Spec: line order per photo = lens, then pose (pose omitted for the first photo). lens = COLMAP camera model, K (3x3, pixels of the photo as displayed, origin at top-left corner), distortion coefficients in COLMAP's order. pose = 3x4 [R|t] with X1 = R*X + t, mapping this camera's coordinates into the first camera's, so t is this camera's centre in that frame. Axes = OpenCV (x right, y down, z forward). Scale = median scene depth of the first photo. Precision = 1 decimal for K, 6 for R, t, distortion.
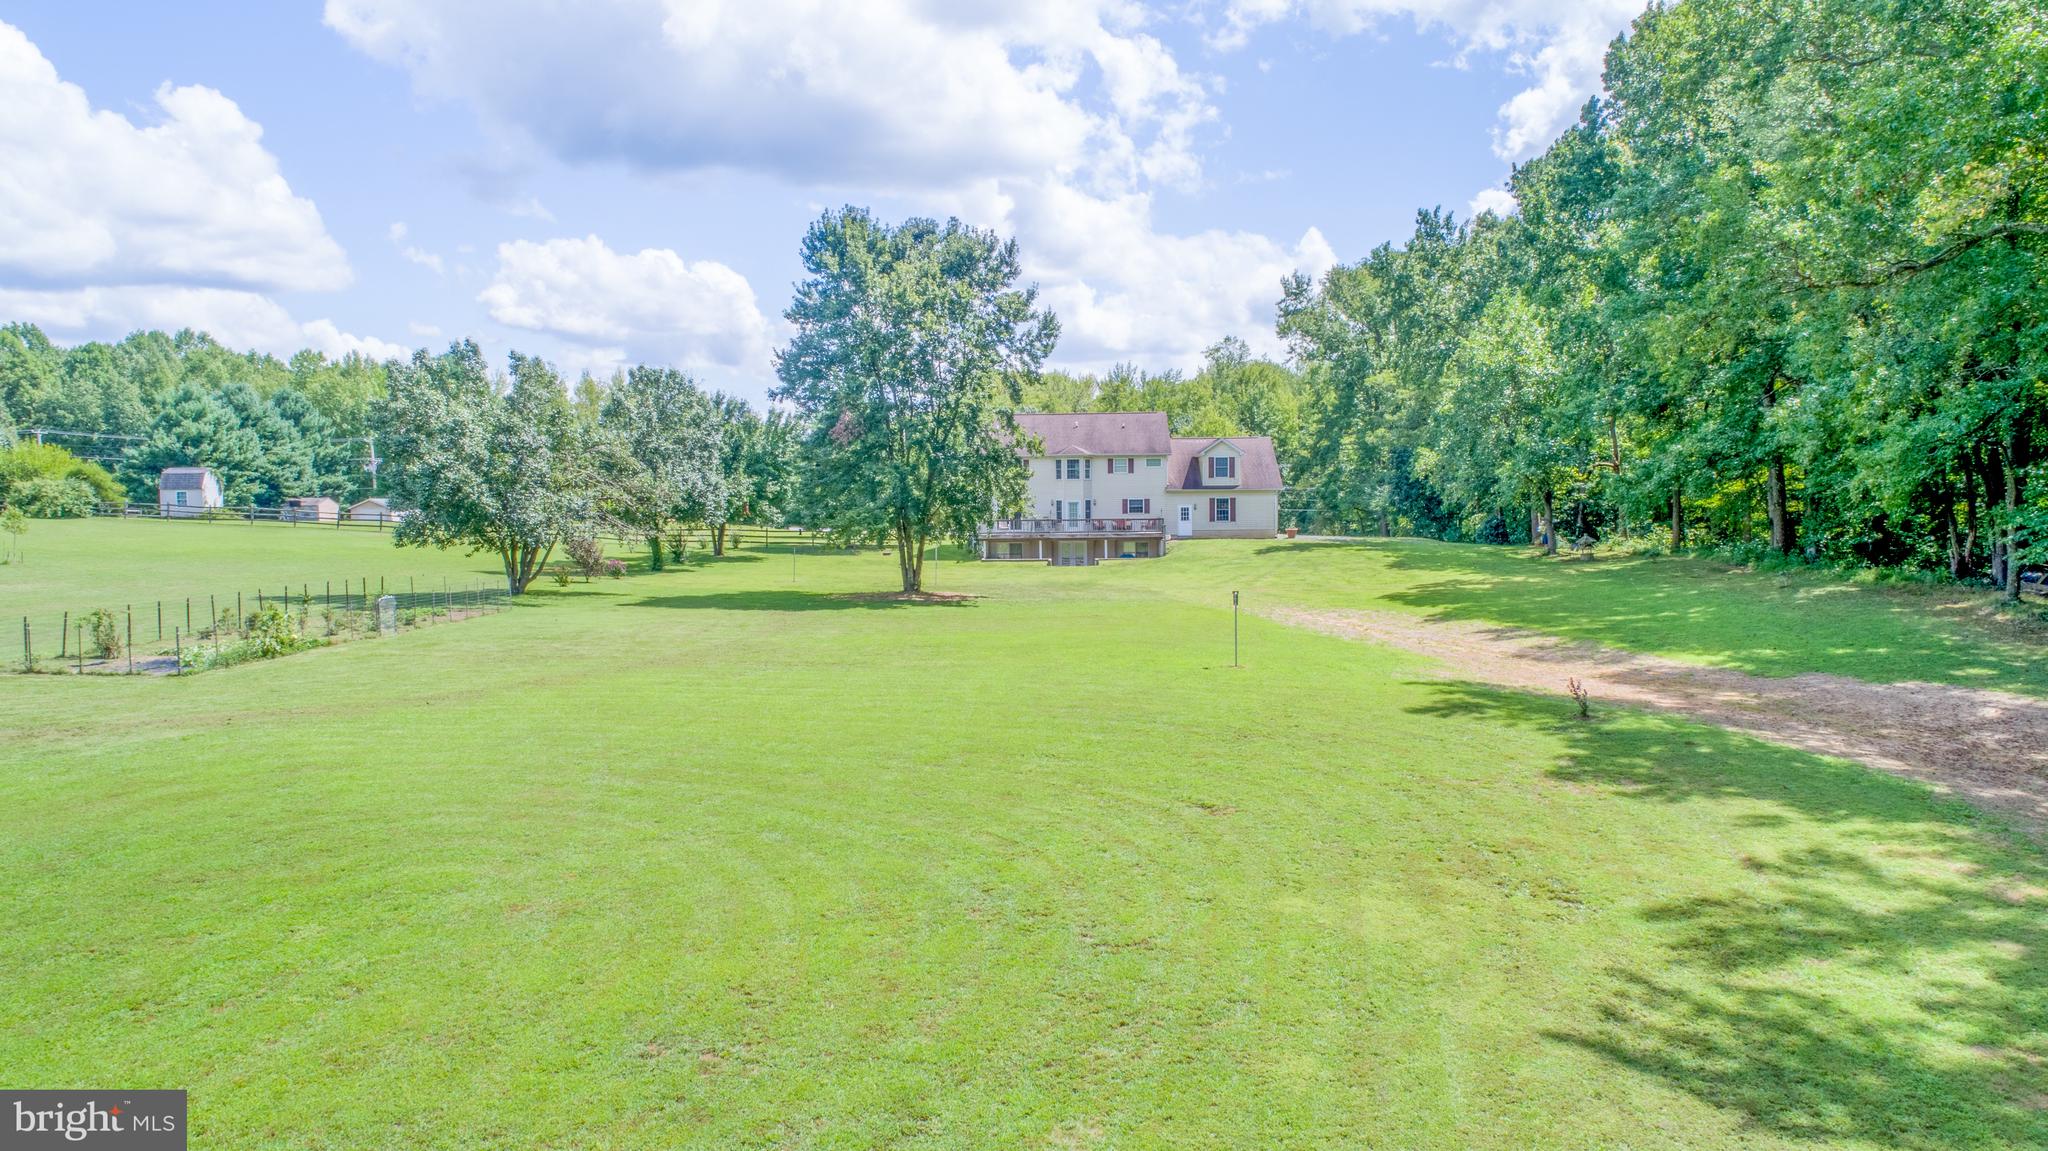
lens RADIAL K [[1478.7, 0, 1027.2], [0, 1478.7, 561.4], [0, 0, 1]] dist [-0.004223, -0.007381]
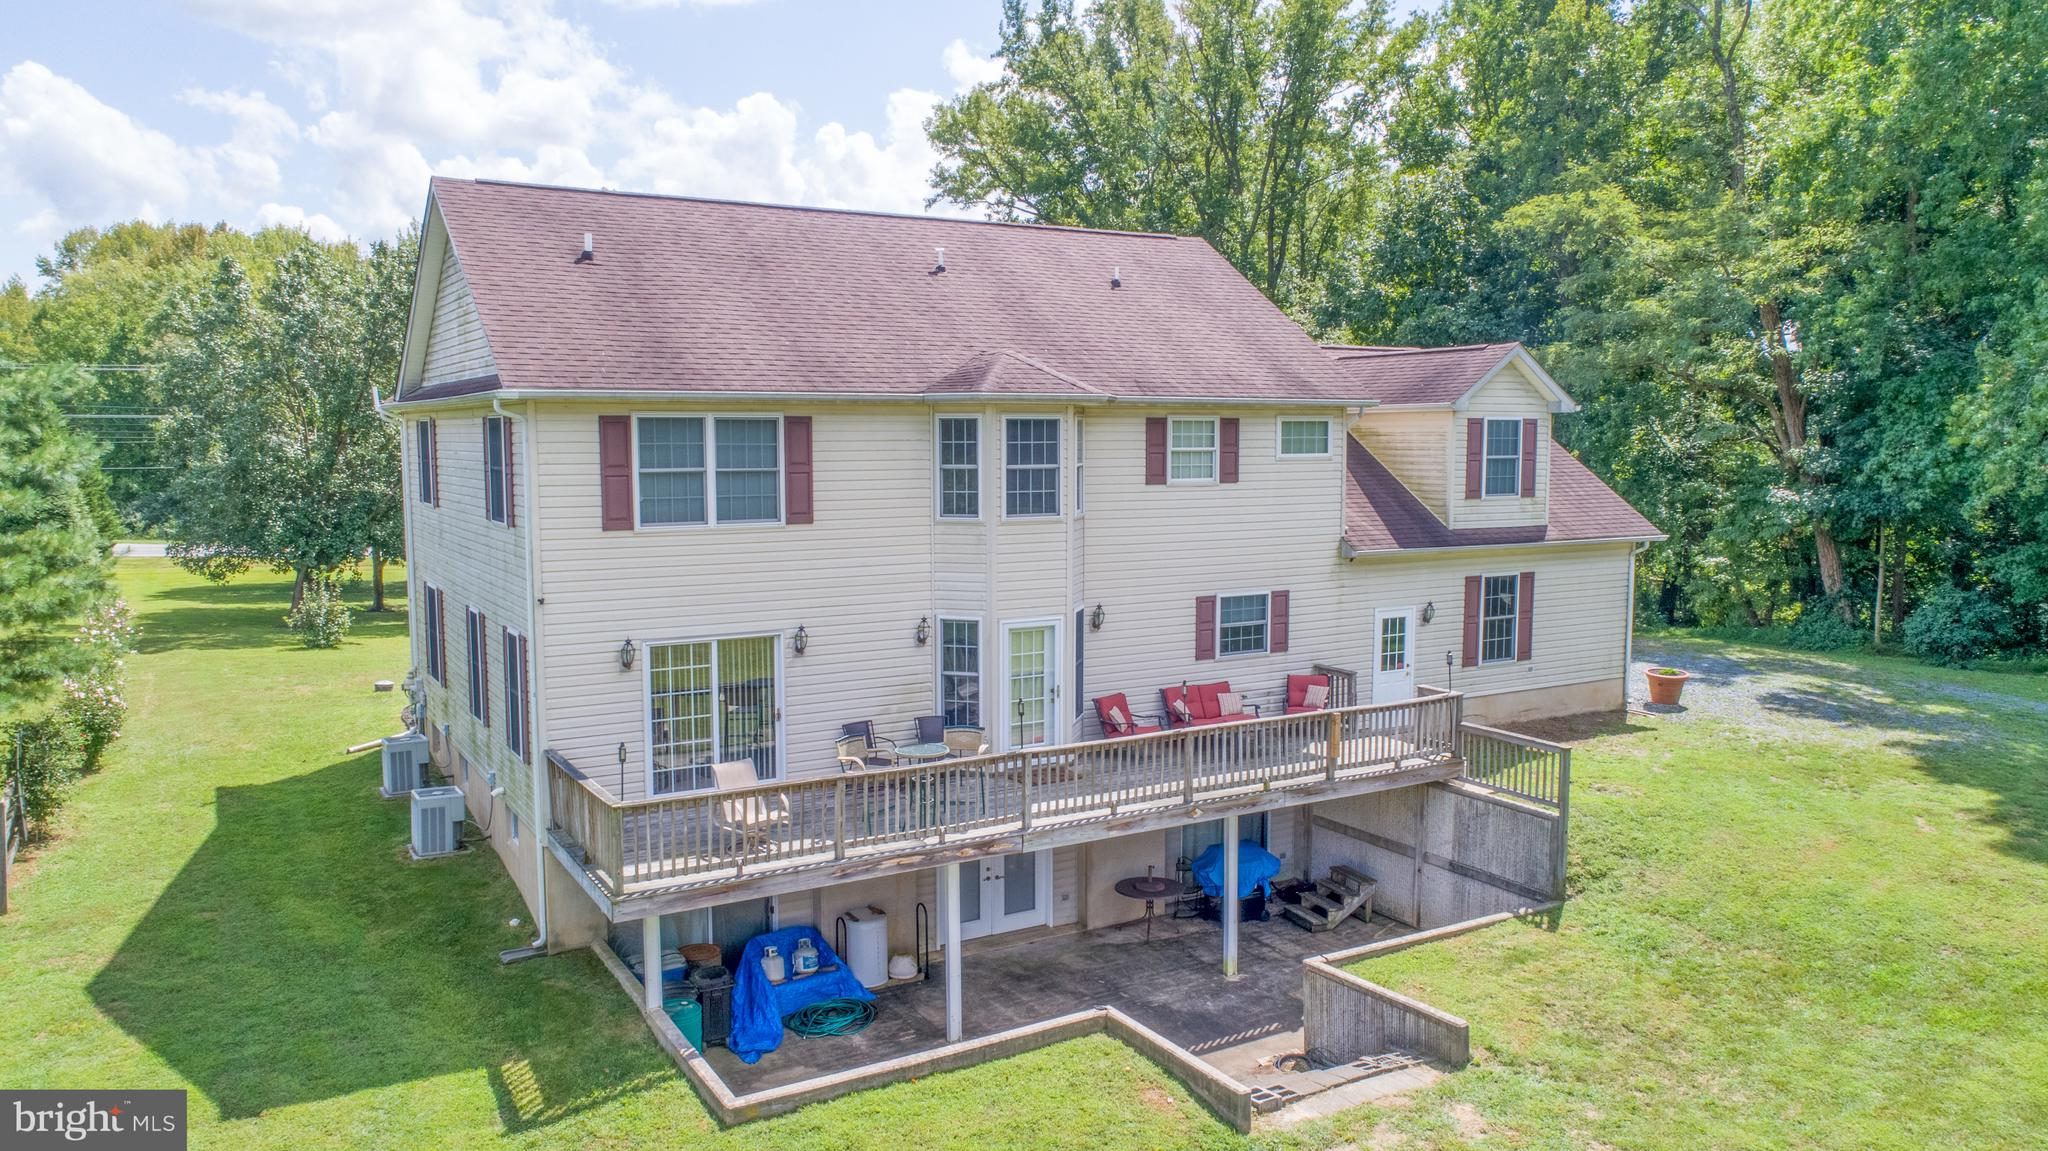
lens RADIAL K [[1440.0, 0, 1024.0], [0, 1440.0, 575.5], [0, 0, 1]] dist [0.001044, 0.002331]
pose [[0.852825, -0.040959, 0.520588, -0.073447], [0.010467, 0.998060, 0.061379, -0.059334], [-0.522092, -0.046896, 0.851599, 0.825120]]
